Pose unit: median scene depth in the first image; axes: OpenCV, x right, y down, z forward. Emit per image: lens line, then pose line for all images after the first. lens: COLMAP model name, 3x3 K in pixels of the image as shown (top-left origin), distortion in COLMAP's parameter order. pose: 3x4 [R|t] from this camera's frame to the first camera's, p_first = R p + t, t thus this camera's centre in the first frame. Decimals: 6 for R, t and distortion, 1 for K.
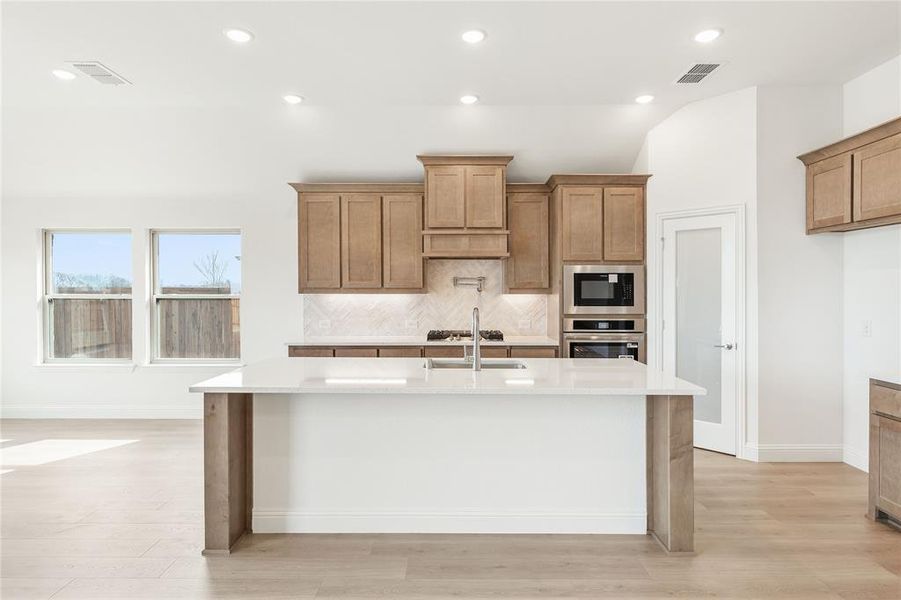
lens RADIAL K [[498.7, 0, 450.5], [0, 498.7, 300.0], [0, 0, 1]] dist [-0.000358, -0.000281]
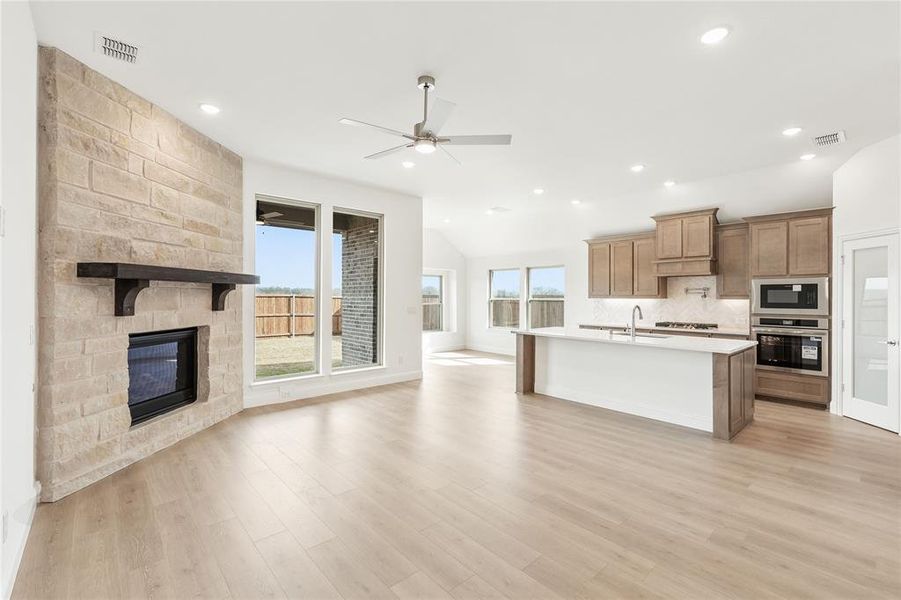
lens RADIAL K [[391.8, 0, 453.8], [0, 391.8, 297.5], [0, 0, 1]] dist [-0.000944, 0.000199]
pose [[0.671308, 0.003751, -0.741169, 0.474435], [-0.015809, 0.999832, -0.009259, 0.006514], [0.741010, 0.017933, 0.671255, -0.382747]]
